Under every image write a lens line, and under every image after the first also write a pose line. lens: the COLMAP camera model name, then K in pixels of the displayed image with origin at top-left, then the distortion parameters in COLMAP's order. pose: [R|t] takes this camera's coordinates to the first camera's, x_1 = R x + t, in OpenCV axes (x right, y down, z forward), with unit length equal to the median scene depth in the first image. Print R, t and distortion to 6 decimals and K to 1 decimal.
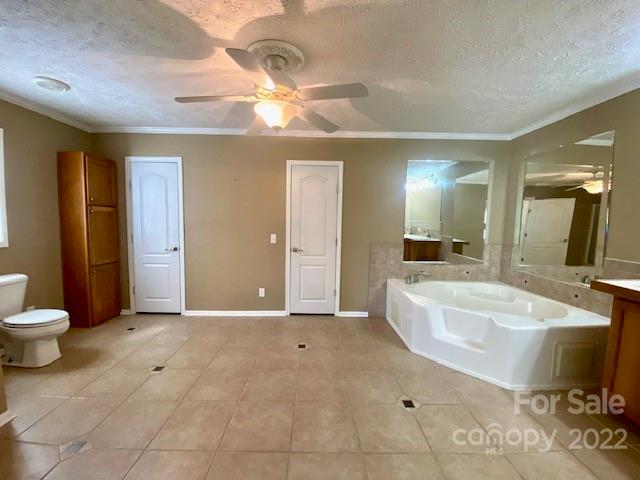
lens RADIAL K [[259.8, 0, 319.1], [0, 259.8, 240.5], [0, 0, 1]] dist [0.036690, -0.028320]
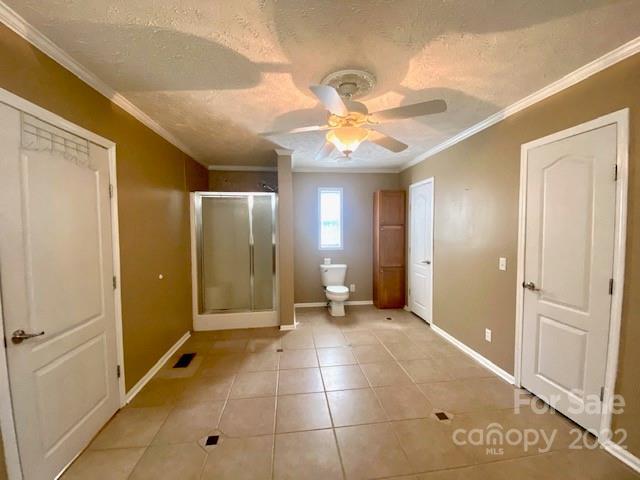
lens RADIAL K [[259.8, 0, 319.1], [0, 259.8, 240.5], [0, 0, 1]] dist [0.036690, -0.028320]
pose [[0.106538, 0.029731, -0.993864, 0.473219], [-0.076512, 0.996834, 0.021618, -0.047233], [0.991360, 0.073740, 0.108475, 0.443243]]
